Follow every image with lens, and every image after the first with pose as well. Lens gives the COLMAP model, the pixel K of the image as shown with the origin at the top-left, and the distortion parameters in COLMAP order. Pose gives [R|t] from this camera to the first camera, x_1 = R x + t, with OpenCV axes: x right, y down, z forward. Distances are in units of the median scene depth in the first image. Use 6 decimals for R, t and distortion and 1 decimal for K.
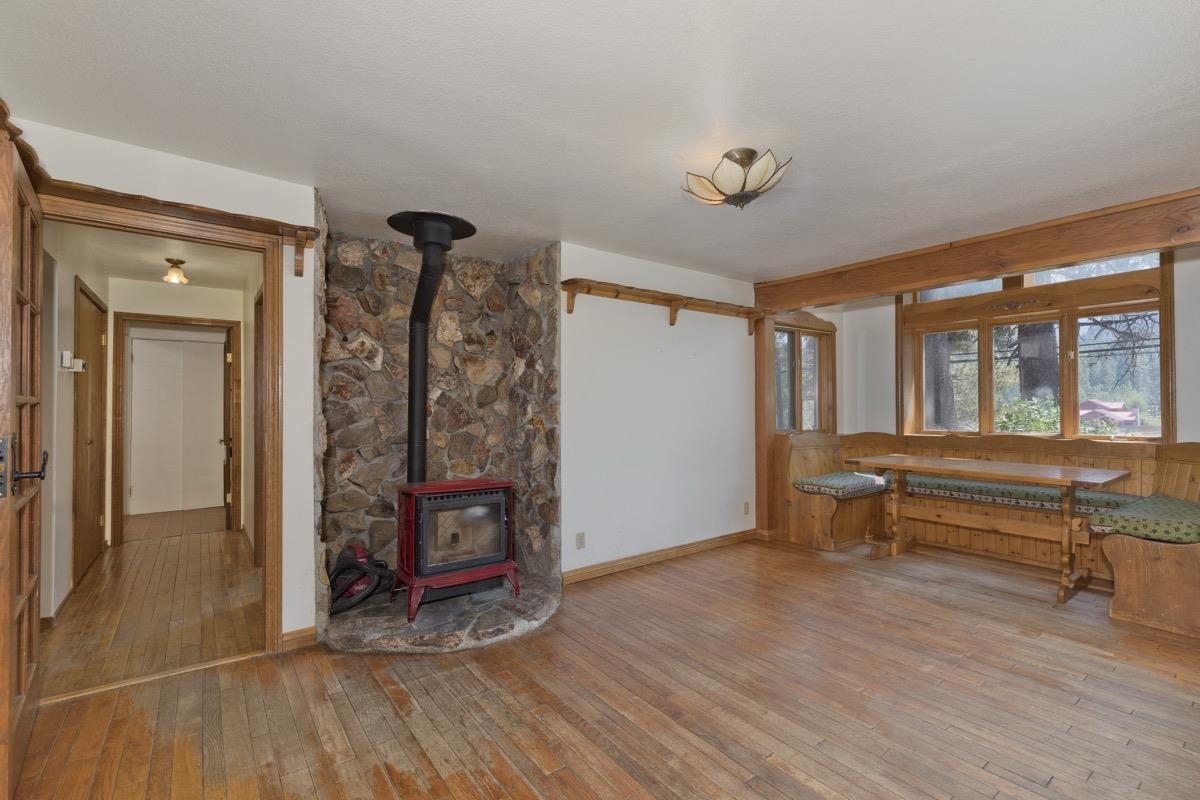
lens RADIAL K [[530.8, 0, 604.9], [0, 530.8, 400.3], [0, 0, 1]] dist [0.007061, -0.000101]
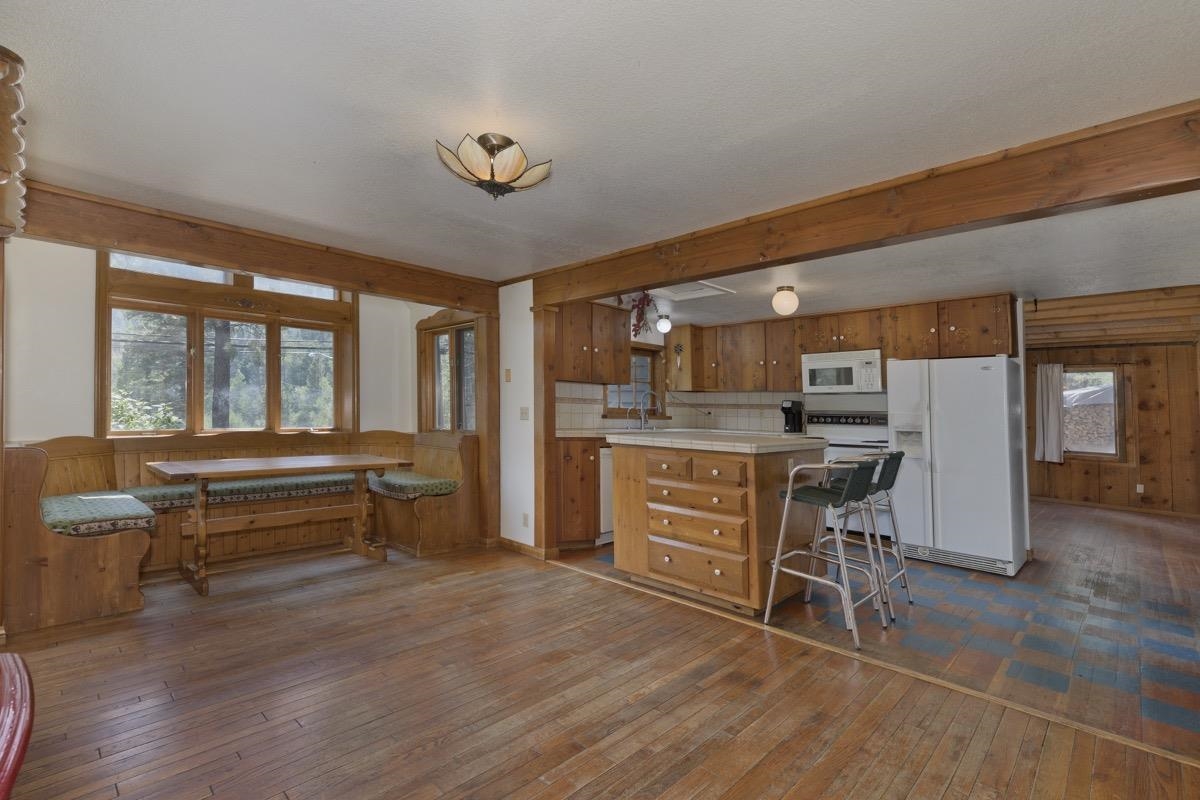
lens RADIAL K [[548.3, 0, 597.7], [0, 548.3, 372.2], [0, 0, 1]] dist [0.007505, -0.000307]
pose [[-0.149915, 0.065179, 0.986548, -0.470696], [-0.033838, 0.996902, -0.071005, 0.006162], [-0.988120, -0.044027, -0.147245, 0.624642]]
